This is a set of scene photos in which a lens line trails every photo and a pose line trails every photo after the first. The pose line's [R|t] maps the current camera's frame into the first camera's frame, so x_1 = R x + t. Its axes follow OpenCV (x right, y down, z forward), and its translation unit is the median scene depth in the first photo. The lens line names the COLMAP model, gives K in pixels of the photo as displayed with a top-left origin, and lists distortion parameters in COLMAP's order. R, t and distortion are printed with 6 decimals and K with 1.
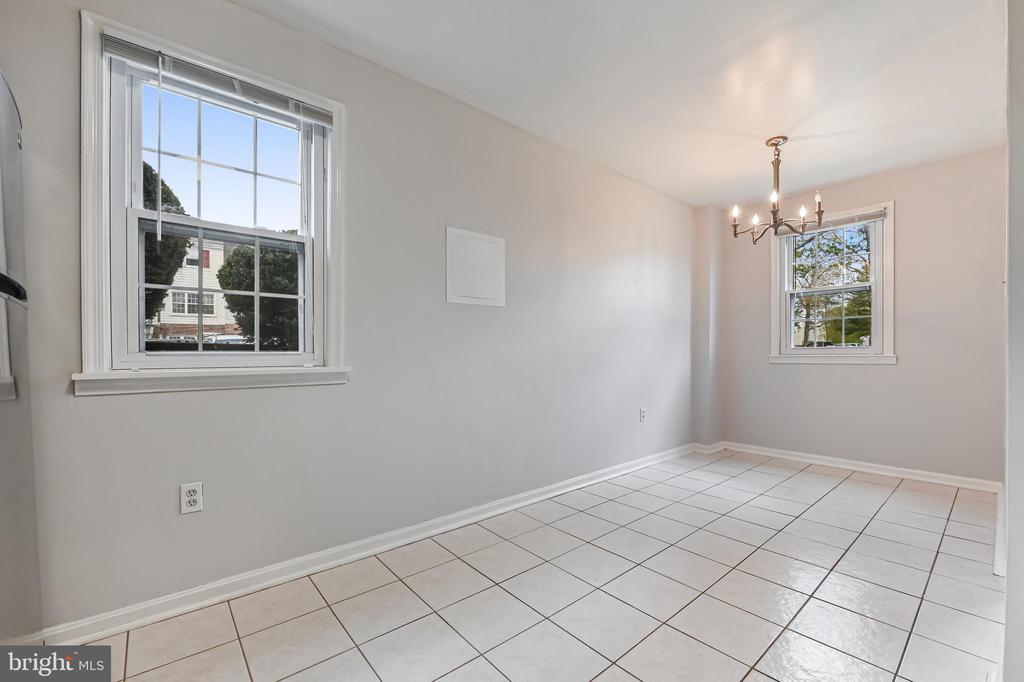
lens RADIAL K [[431.3, 0, 513.0], [0, 431.3, 346.7], [0, 0, 1]] dist [-0.000883, 0.000104]
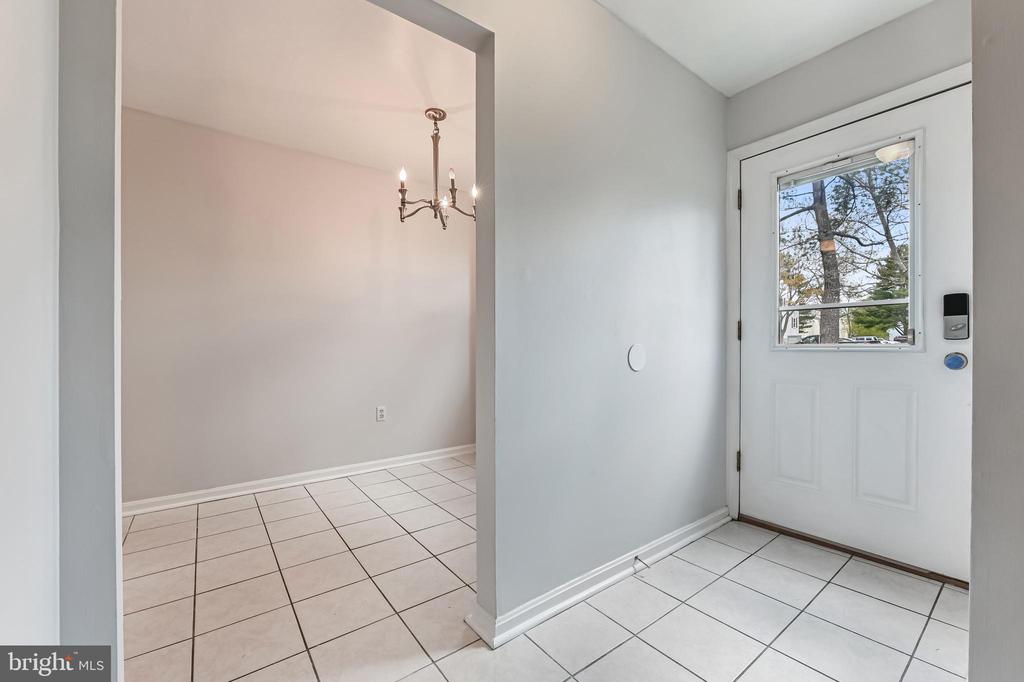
lens RADIAL K [[413.5, 0, 512.3], [0, 413.5, 350.8], [0, 0, 1]] dist [-0.002618, -0.000575]
pose [[0.997773, 0.006057, -0.066419, 0.882700], [-0.004064, 0.999539, 0.030091, -0.013484], [0.066571, -0.029754, 0.997338, 0.160220]]
